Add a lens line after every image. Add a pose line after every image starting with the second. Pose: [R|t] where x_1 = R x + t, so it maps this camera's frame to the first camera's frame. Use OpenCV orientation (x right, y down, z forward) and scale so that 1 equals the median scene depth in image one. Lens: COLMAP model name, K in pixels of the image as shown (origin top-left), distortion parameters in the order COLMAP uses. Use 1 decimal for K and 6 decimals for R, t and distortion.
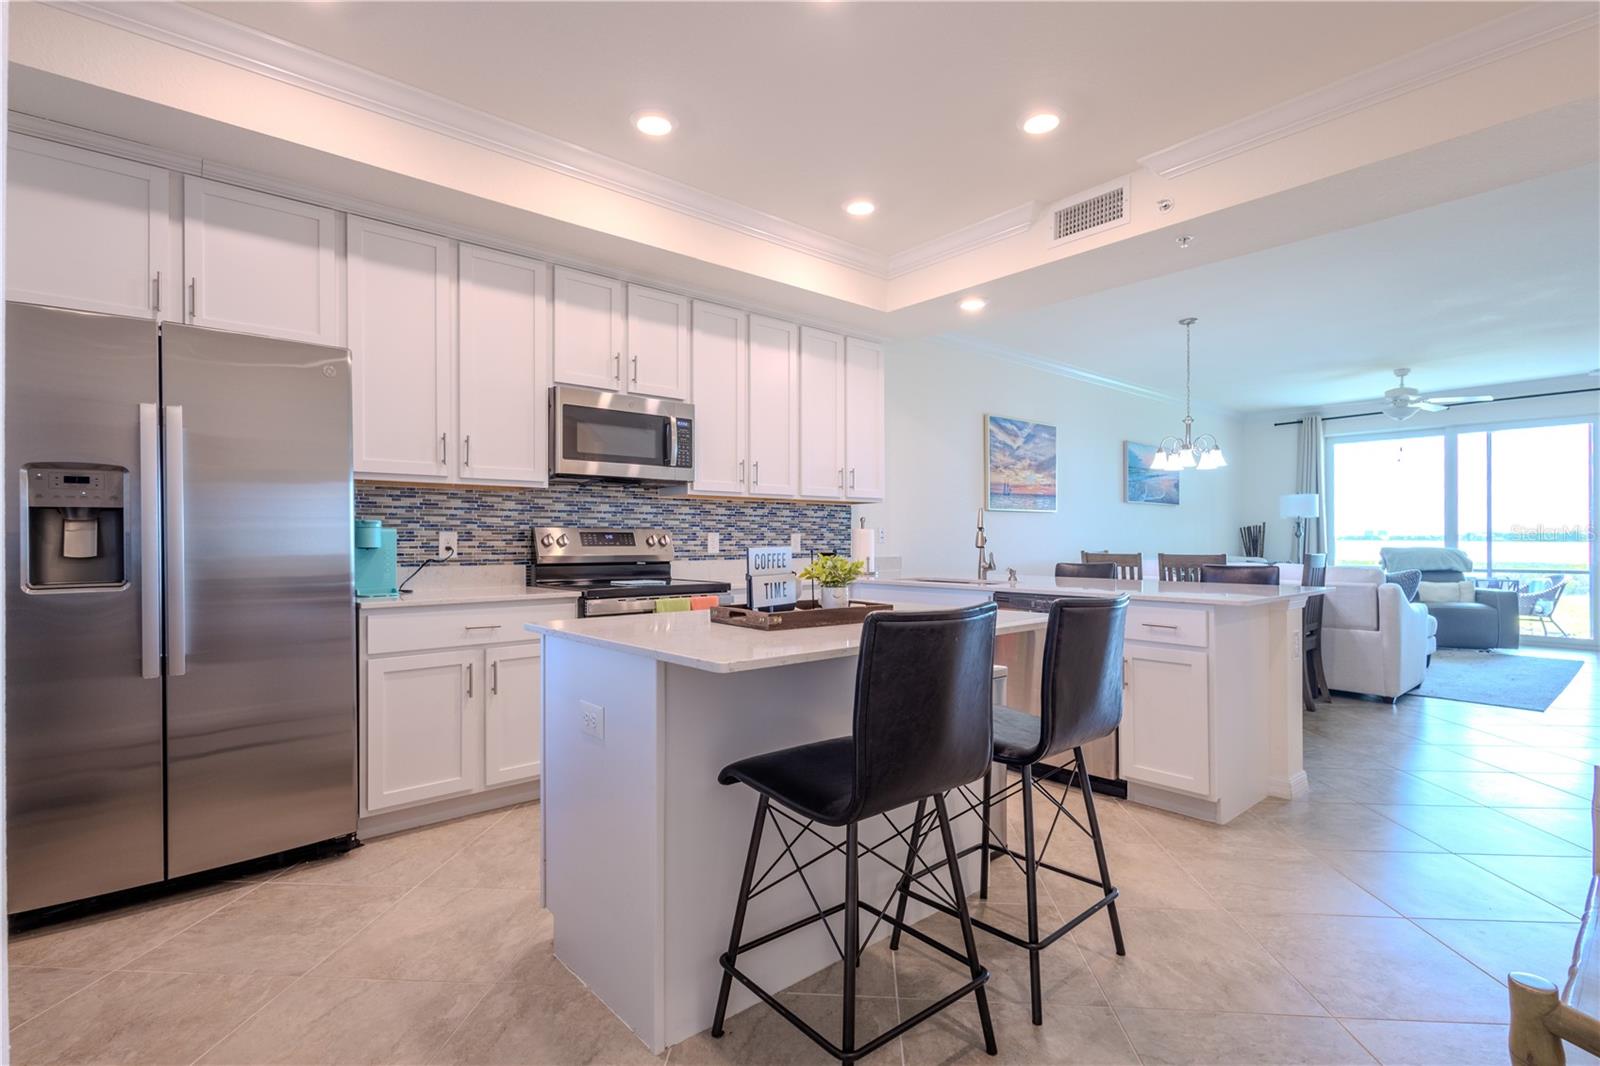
lens RADIAL K [[755.5, 0, 802.9], [0, 755.5, 536.4], [0, 0, 1]] dist [0.004053, -0.000793]
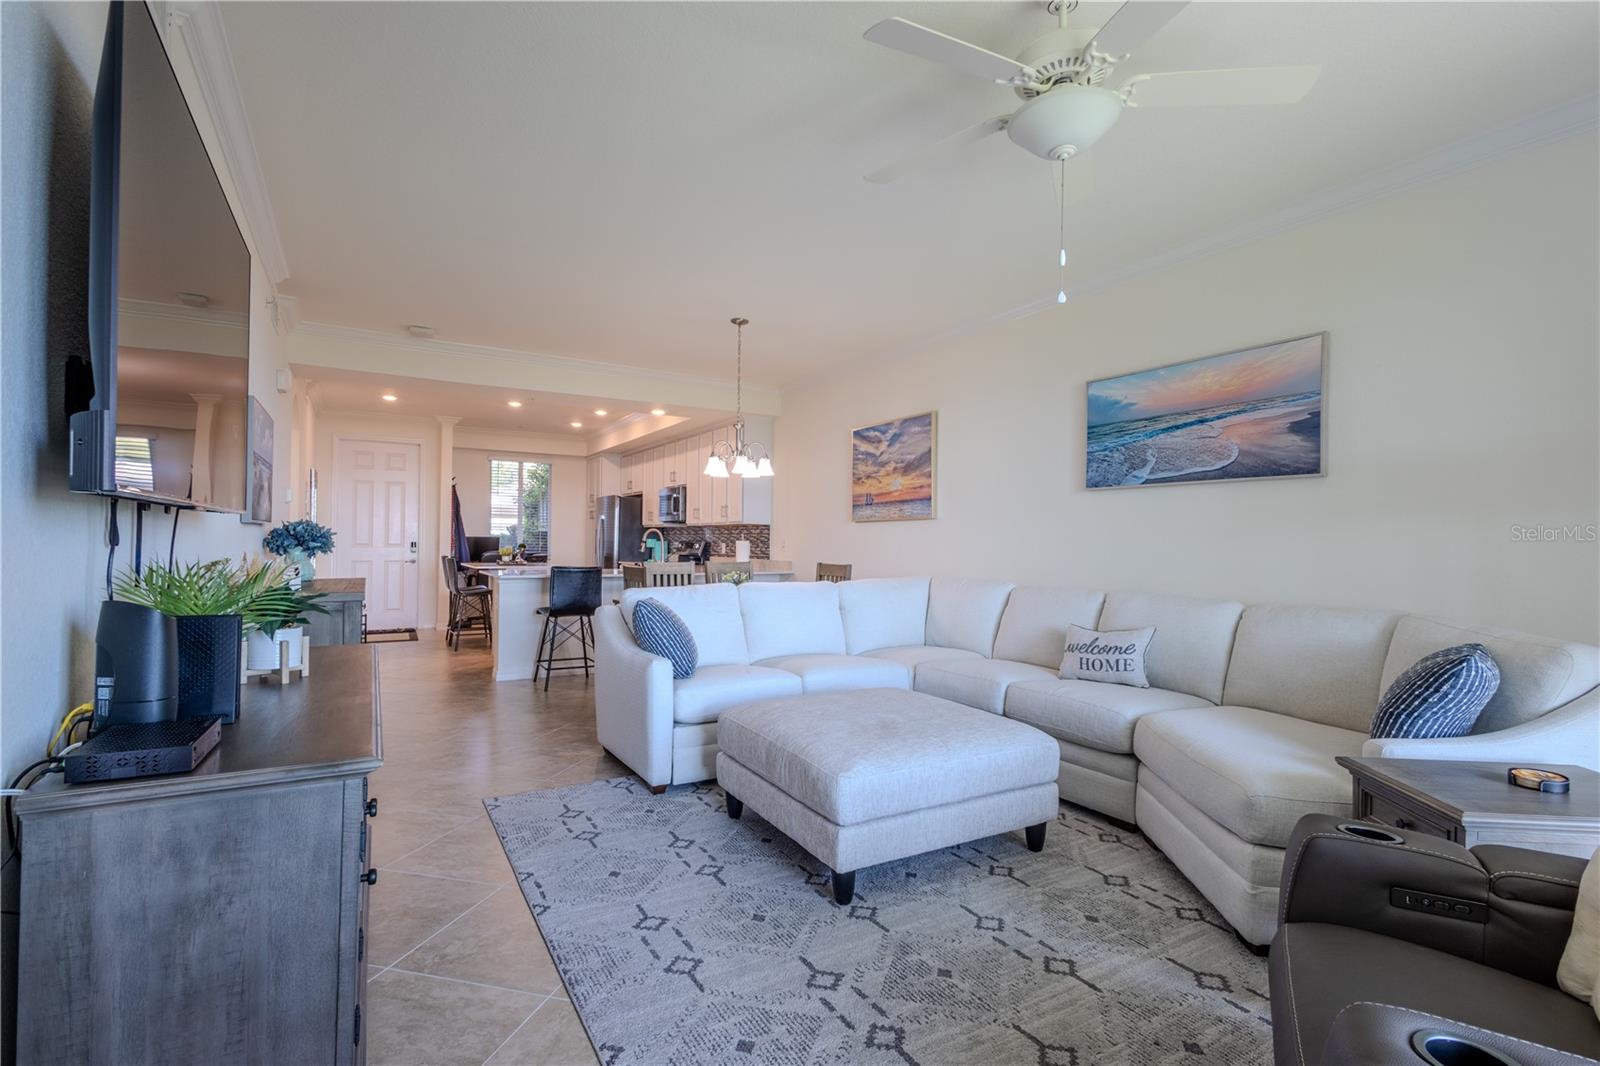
lens RADIAL K [[743.0, 0, 805.0], [0, 743.0, 537.8], [0, 0, 1]] dist [0.004322, -0.000676]
pose [[-0.168754, -0.005815, -0.985641, 1.262197], [-0.005405, 0.999973, -0.004974, -0.007453], [0.985643, 0.004488, -0.168781, 1.107494]]
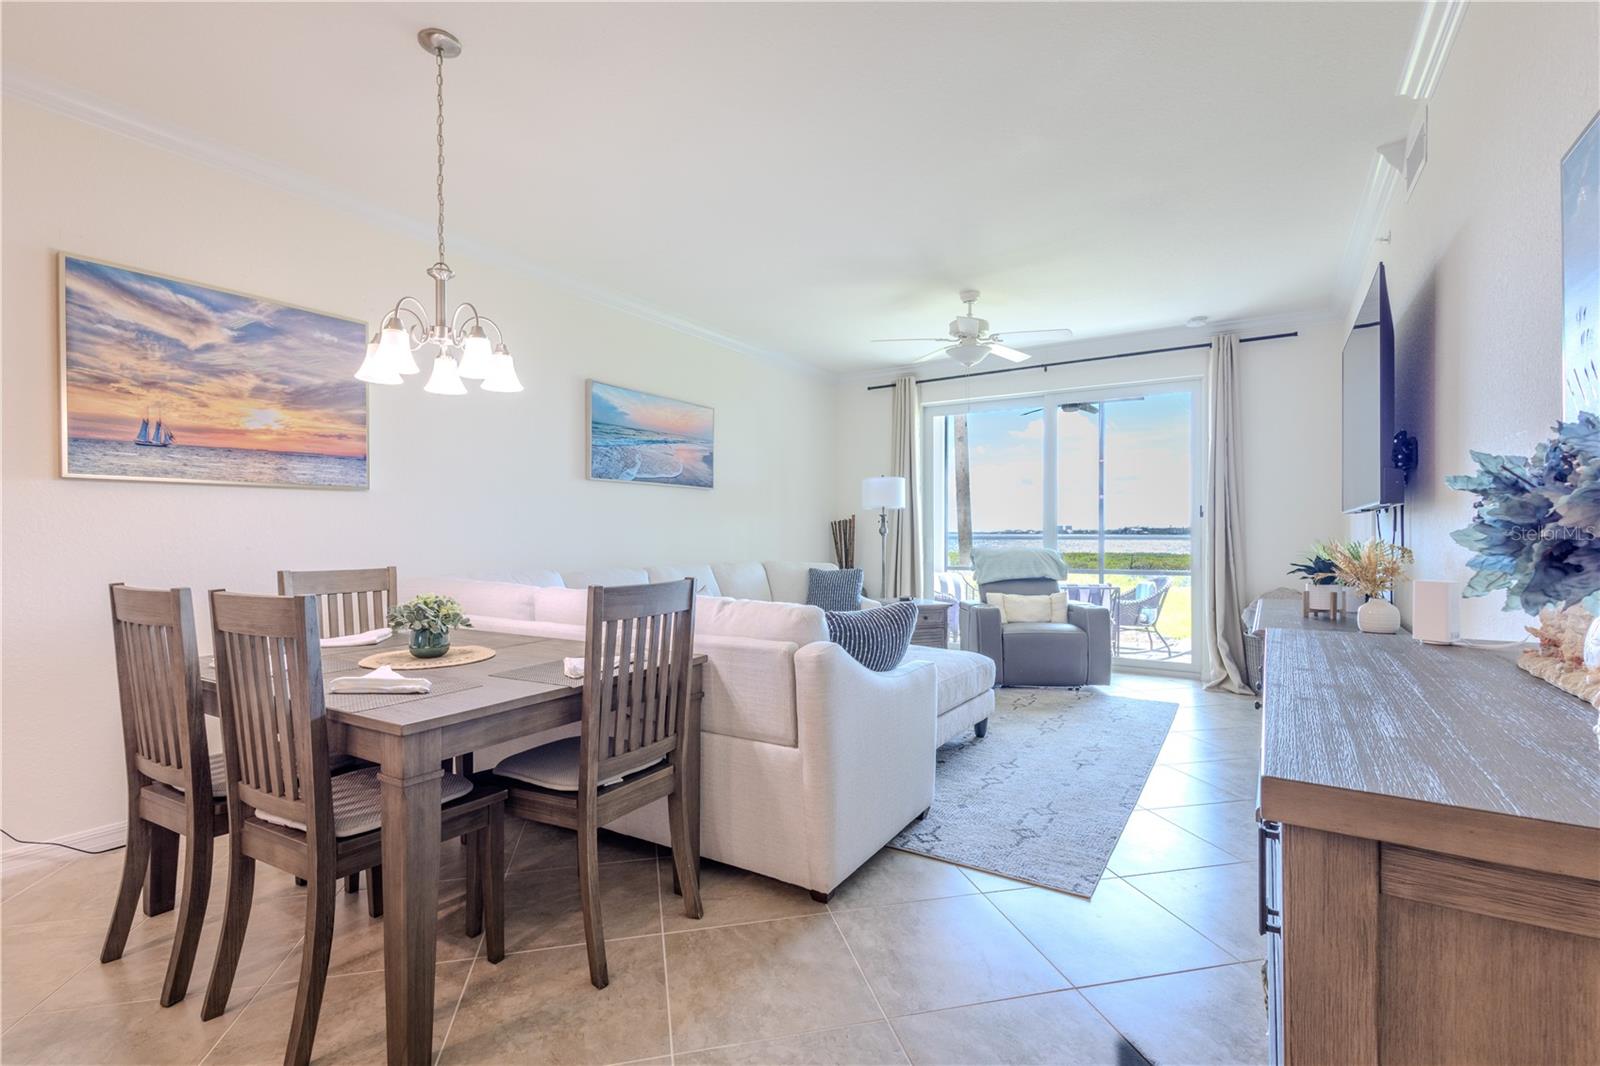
lens RADIAL K [[727.4, 0, 804.3], [0, 727.4, 534.3], [0, 0, 1]] dist [0.003260, -0.000203]
pose [[0.953846, -0.001775, 0.300289, 0.521254], [0.000360, 0.999989, 0.004768, -0.004361], [-0.300294, -0.004440, 0.953836, 0.480564]]
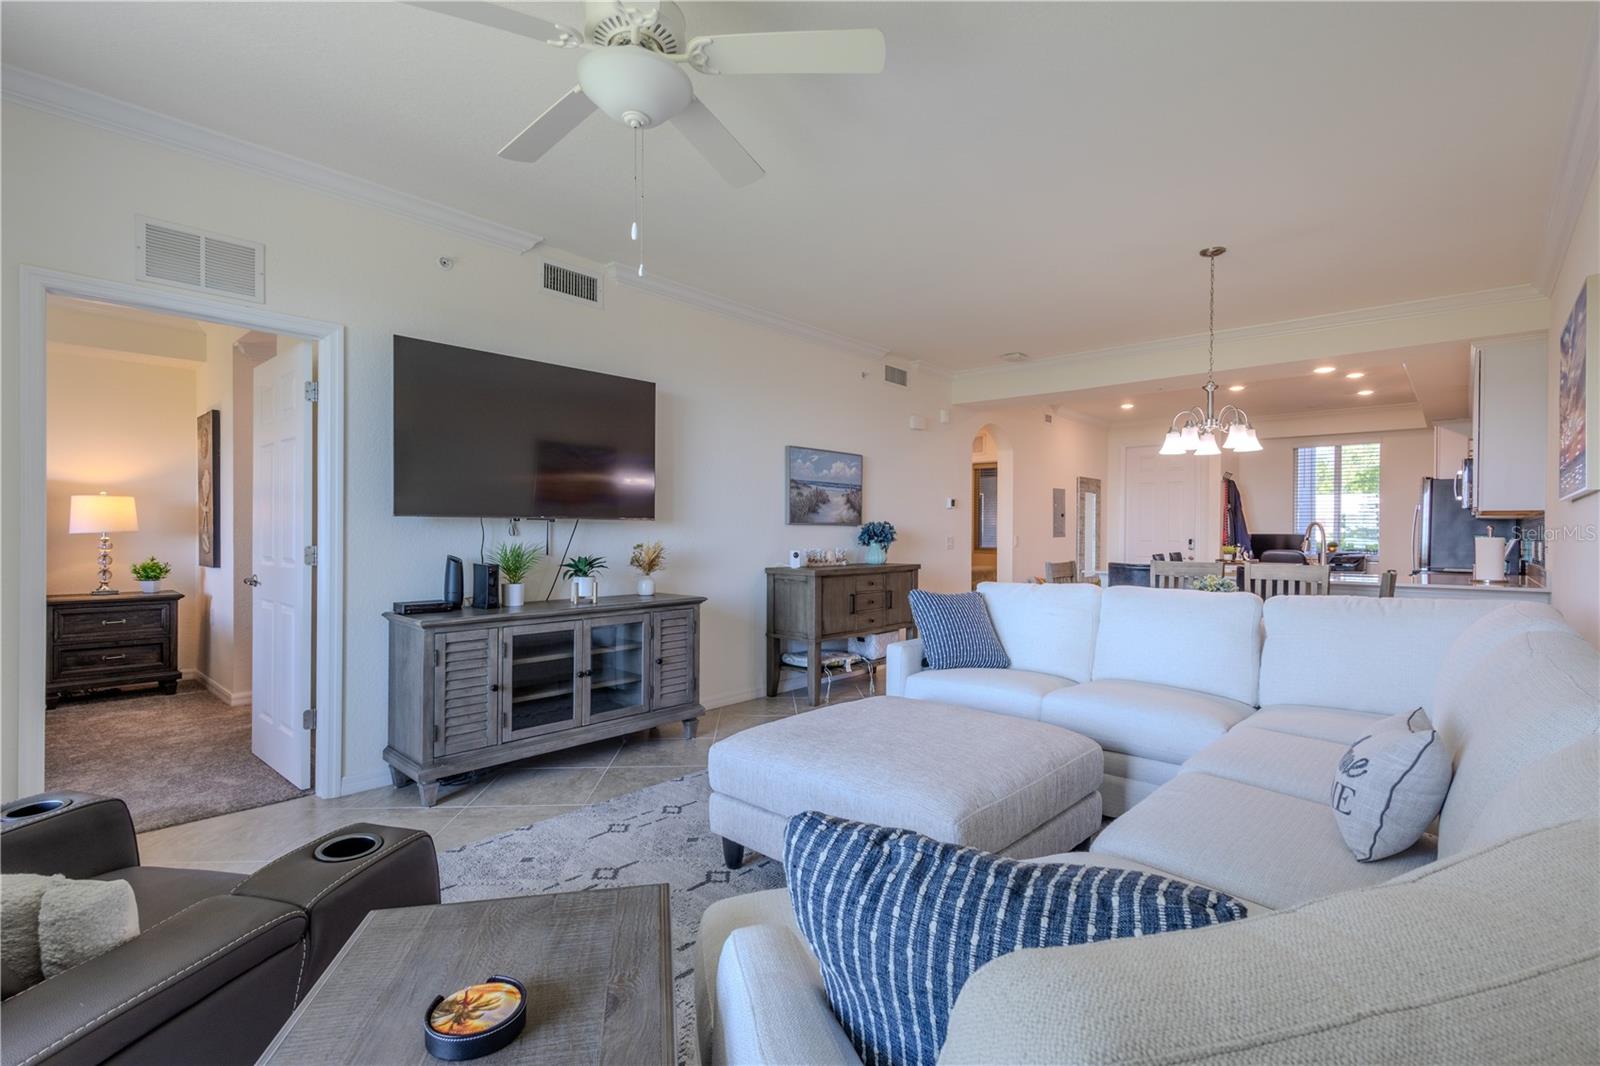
lens RADIAL K [[734.8, 0, 803.5], [0, 734.8, 534.0], [0, 0, 1]] dist [0.006439, -0.000074]
pose [[-0.991520, -0.006556, -0.129791, 0.887844], [-0.006384, 0.999978, -0.001745, -0.005828], [0.129799, -0.000901, -0.991540, 1.480798]]
